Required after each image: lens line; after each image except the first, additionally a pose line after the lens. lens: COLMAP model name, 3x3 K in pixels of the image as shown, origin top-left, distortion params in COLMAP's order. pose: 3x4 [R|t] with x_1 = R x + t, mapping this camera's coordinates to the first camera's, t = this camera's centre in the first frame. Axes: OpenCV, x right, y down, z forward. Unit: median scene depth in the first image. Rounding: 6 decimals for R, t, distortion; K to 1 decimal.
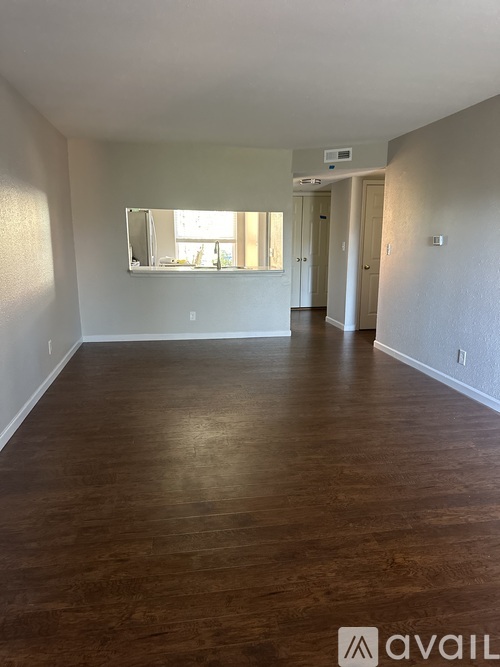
lens RADIAL K [[470.9, 0, 249.4], [0, 470.9, 336.5], [0, 0, 1]] dist [0.024403, -0.008199]
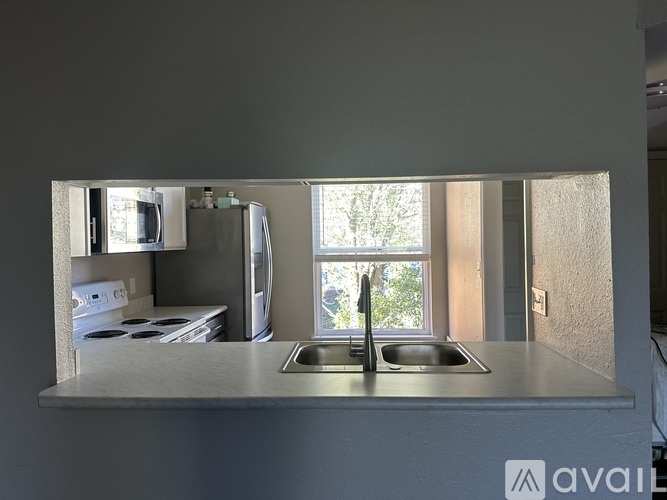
lens RADIAL K [[470.9, 0, 335.7], [0, 470.9, 227.8], [0, 0, 1]] dist [0.024403, -0.008199]
pose [[0.974534, -0.032682, -0.221847, -0.016130], [-0.020115, 0.972593, -0.231644, -0.146953], [0.223338, 0.230207, 0.947167, 0.630386]]
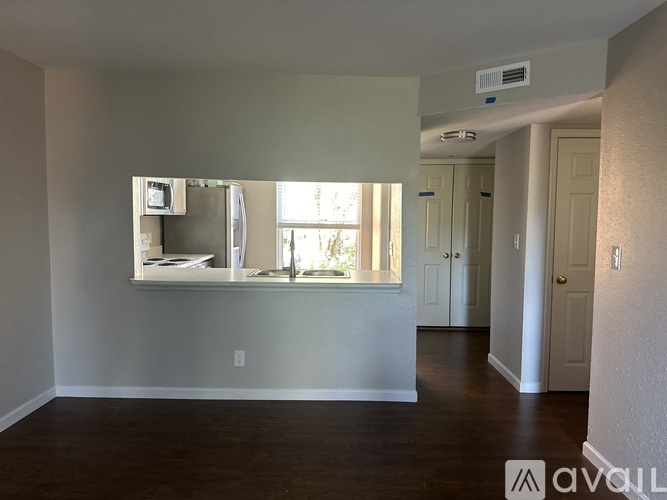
lens RADIAL K [[470.9, 0, 334.8], [0, 470.9, 246.6], [0, 0, 1]] dist [0.024403, -0.008199]
pose [[0.983339, 0.019188, -0.180768, 0.083994], [-0.045158, 0.989026, -0.140670, -0.092301], [0.176085, 0.146489, 0.973414, 0.392682]]
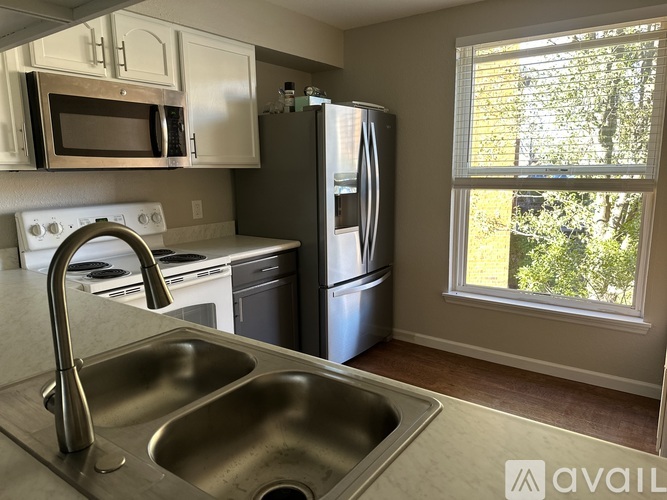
lens RADIAL K [[470.9, 0, 333.3], [0, 470.9, 250.9], [0, 0, 1]] dist [0.024403, -0.008199]
pose [[0.688277, 0.106955, -0.717520, 0.064203], [-0.130327, 0.991210, 0.022736, -0.189552], [0.713645, 0.077864, 0.696167, 0.875110]]
